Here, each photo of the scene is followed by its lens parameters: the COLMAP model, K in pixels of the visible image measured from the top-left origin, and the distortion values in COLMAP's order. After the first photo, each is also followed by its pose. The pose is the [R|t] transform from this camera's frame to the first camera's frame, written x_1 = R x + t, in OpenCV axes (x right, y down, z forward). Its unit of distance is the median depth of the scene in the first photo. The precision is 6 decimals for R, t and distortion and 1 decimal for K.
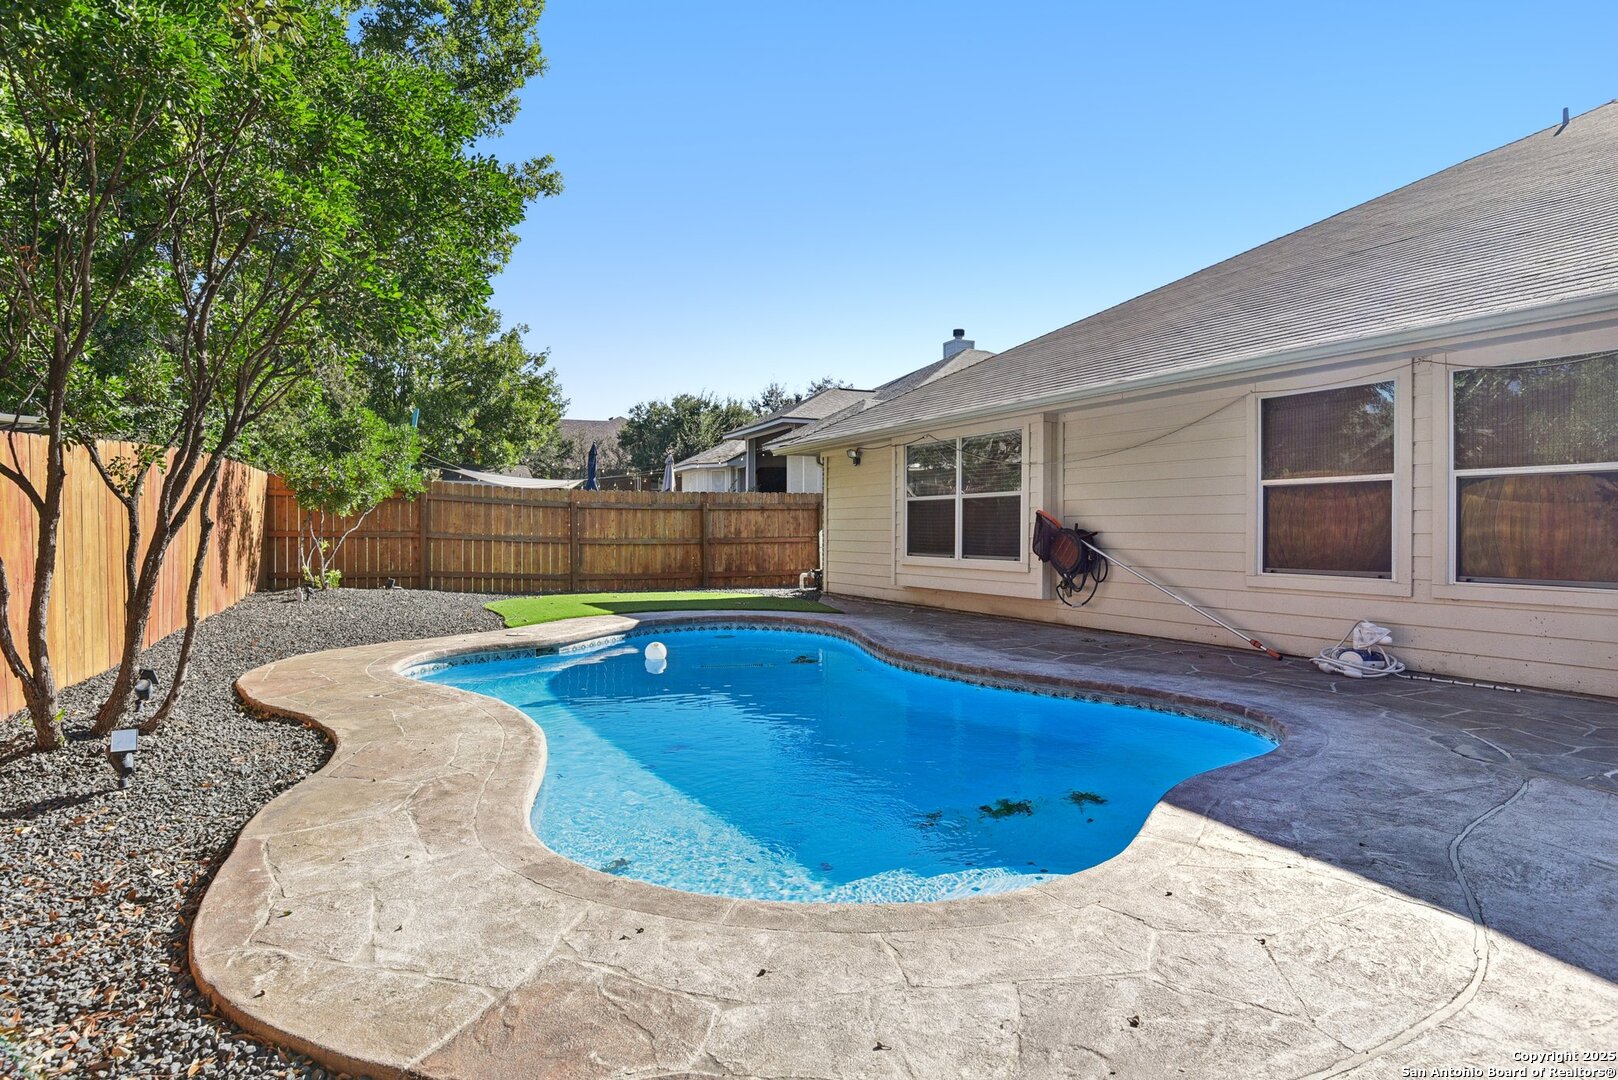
lens RADIAL K [[927.3, 0, 809.0], [0, 927.3, 540.0], [0, 0, 1]] dist [0.003117, -0.017951]
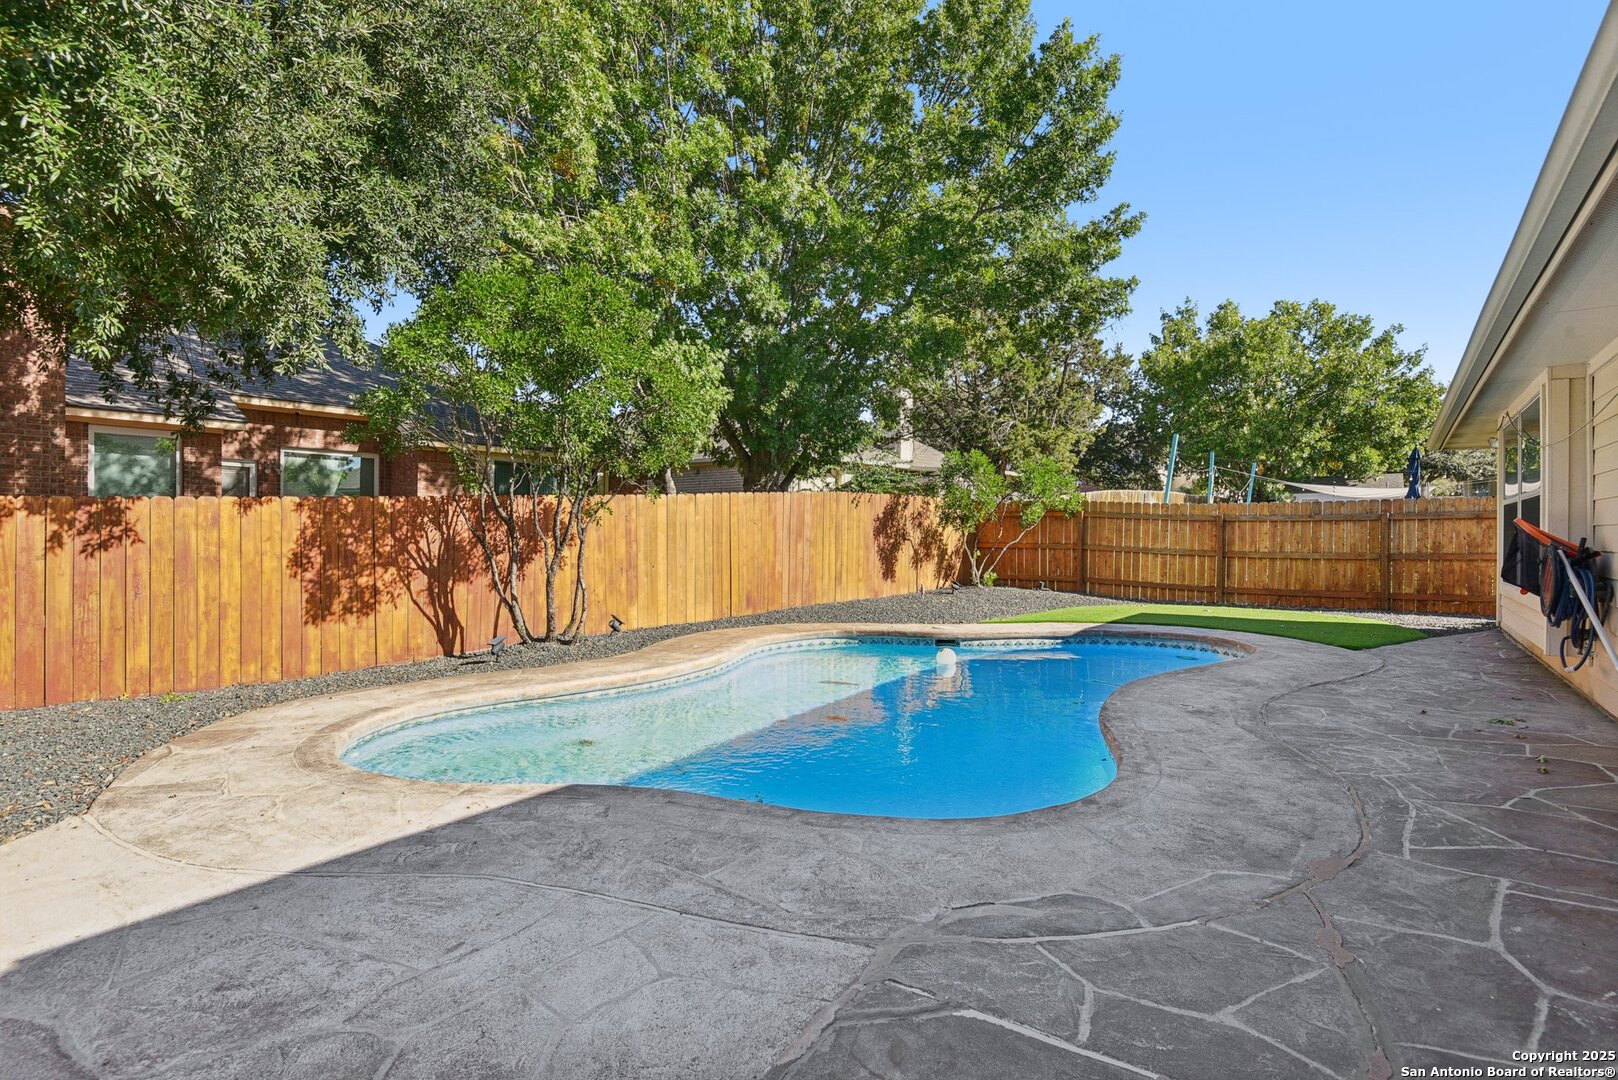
lens RADIAL K [[823.7, 0, 809.0], [0, 823.7, 540.0], [0, 0, 1]] dist [-0.008088, 0.000063]
pose [[0.464338, 0.001107, -0.885658, 0.516781], [-0.010782, 0.999932, -0.004403, -0.008313], [0.885593, 0.011593, 0.464318, 0.282552]]
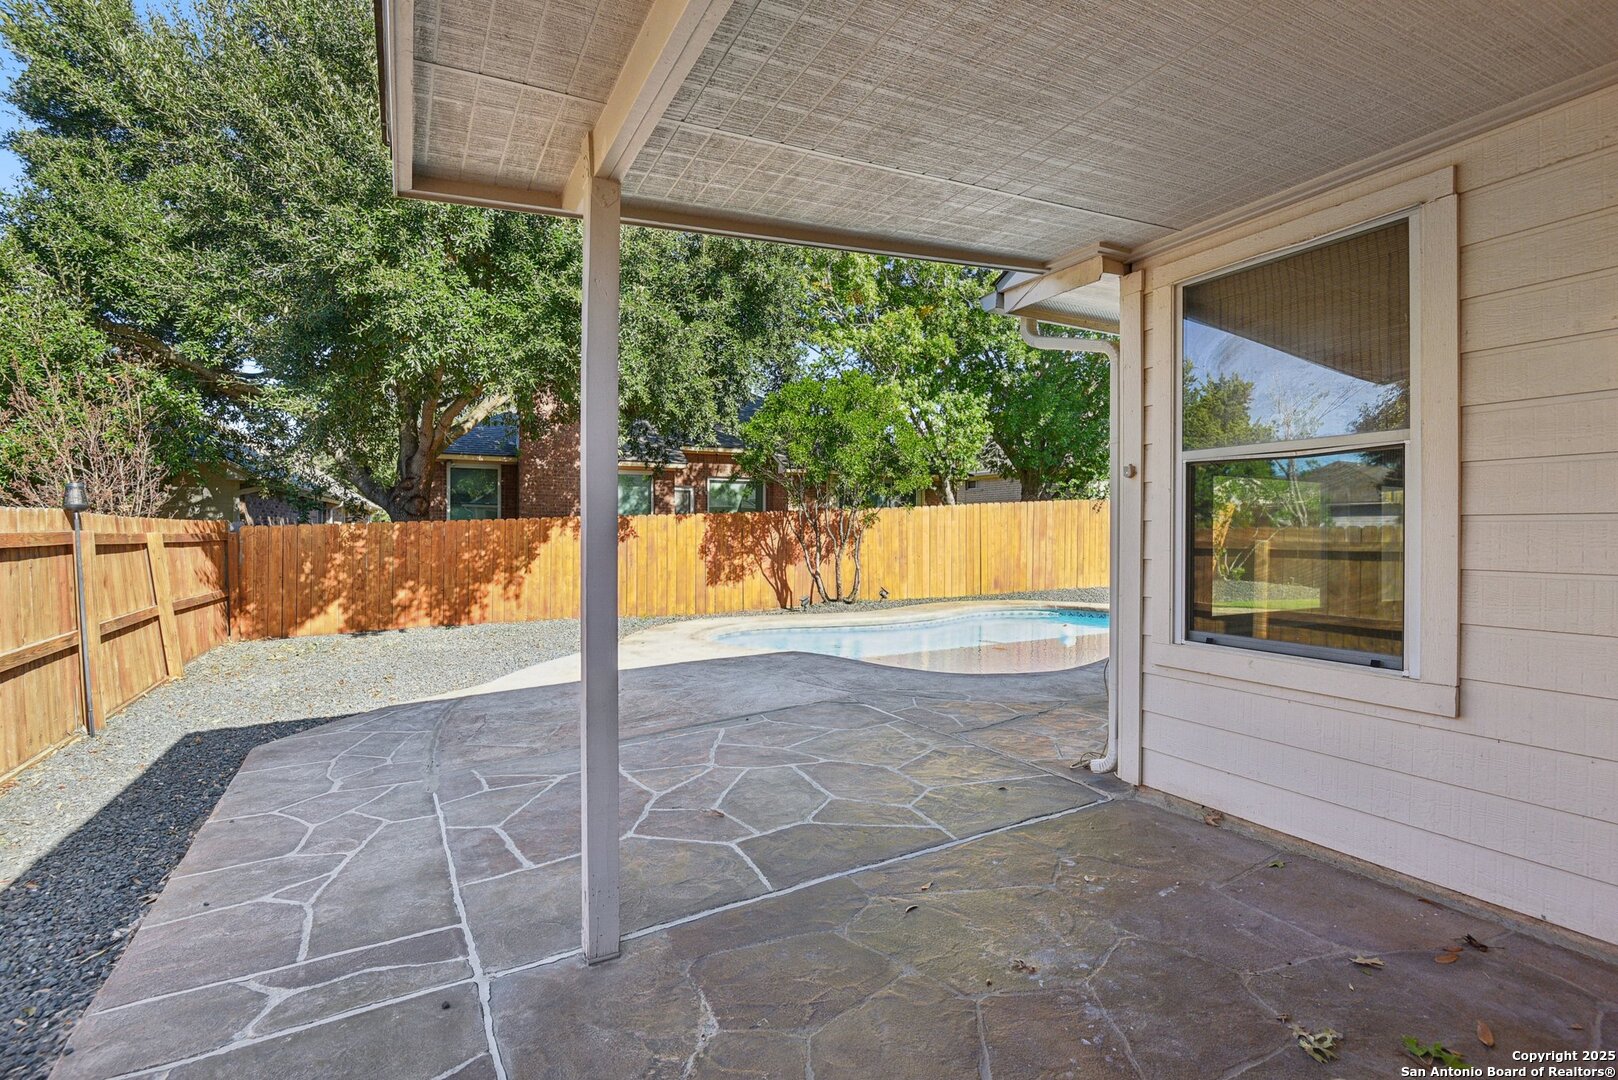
lens RADIAL K [[756.8, 0, 805.8], [0, 756.8, 535.1], [0, 0, 1]] dist [-0.002936, -0.001639]
pose [[0.023138, -0.001920, -0.999730, 0.867326], [-0.012147, 0.999924, -0.002202, -0.011104], [0.999658, 0.012195, 0.023113, 0.352051]]
